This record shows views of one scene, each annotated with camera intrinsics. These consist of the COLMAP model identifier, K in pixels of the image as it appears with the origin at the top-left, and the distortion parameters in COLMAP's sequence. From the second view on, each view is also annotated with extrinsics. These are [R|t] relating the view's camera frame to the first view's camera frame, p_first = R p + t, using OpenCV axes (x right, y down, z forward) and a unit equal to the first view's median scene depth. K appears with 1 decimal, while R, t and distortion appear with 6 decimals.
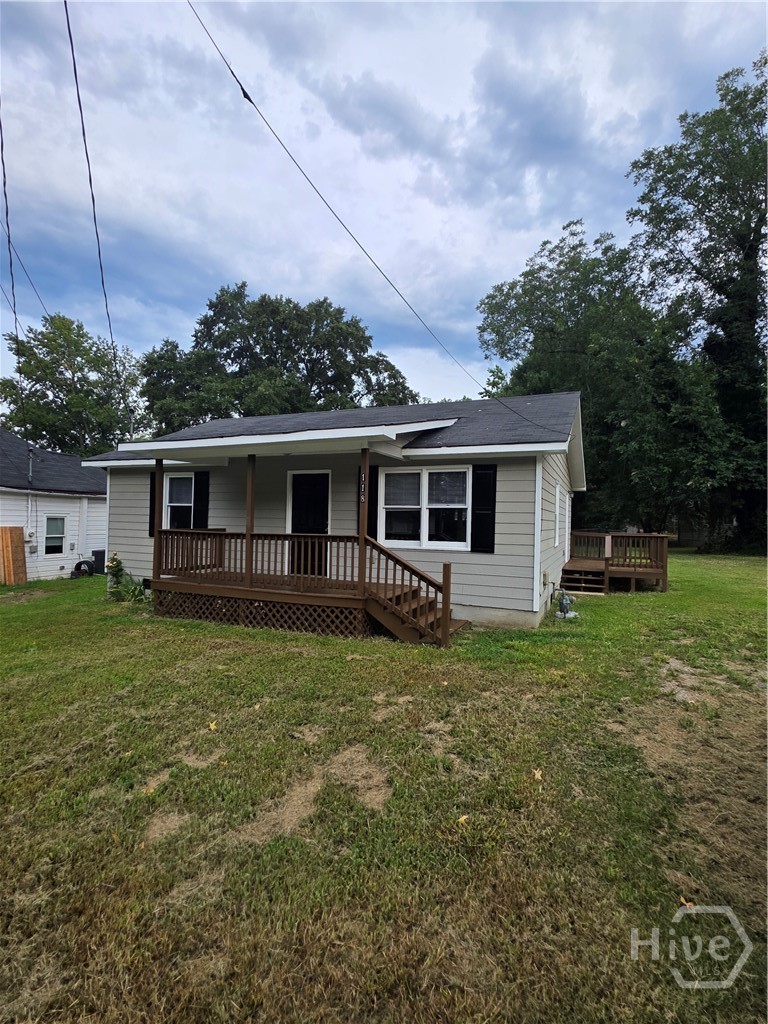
lens RADIAL K [[495.6, 0, 393.6], [0, 495.6, 515.0], [0, 0, 1]] dist [0.000900, -0.000185]
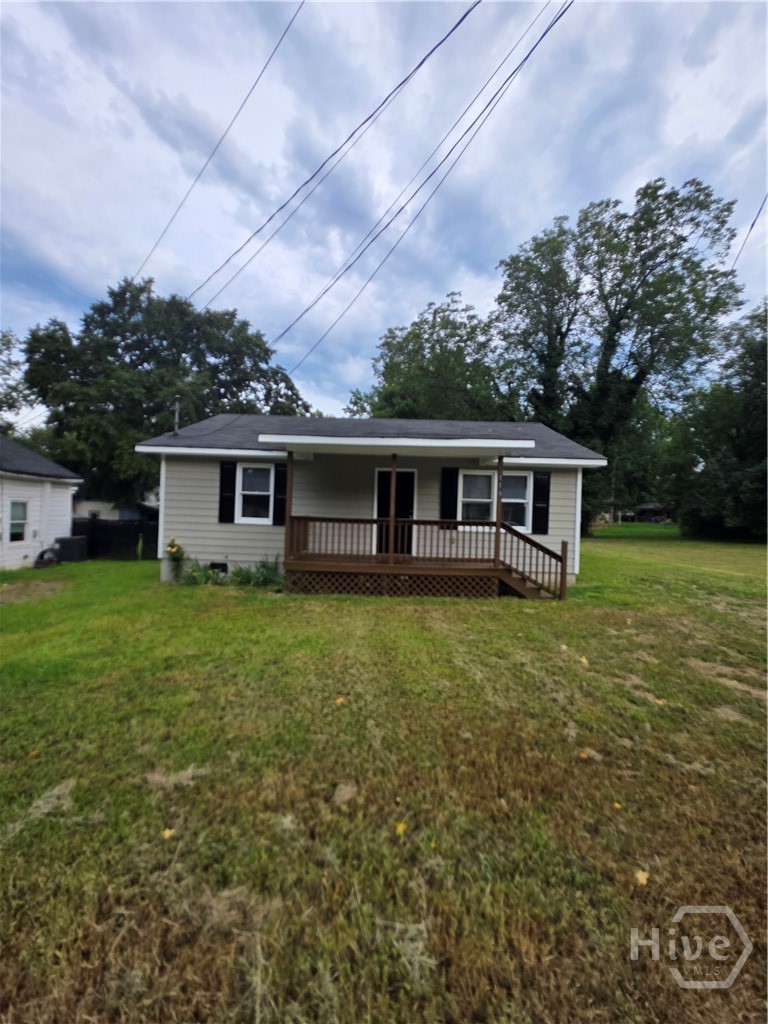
lens RADIAL K [[409.3, 0, 373.1], [0, 409.3, 509.6], [0, 0, 1]] dist [0.012543, 0.000069]
pose [[0.927581, 0.014854, 0.373326, -0.351183], [-0.017128, 0.999849, 0.002776, 0.005599], [-0.373229, -0.008970, 0.927696, 0.046613]]
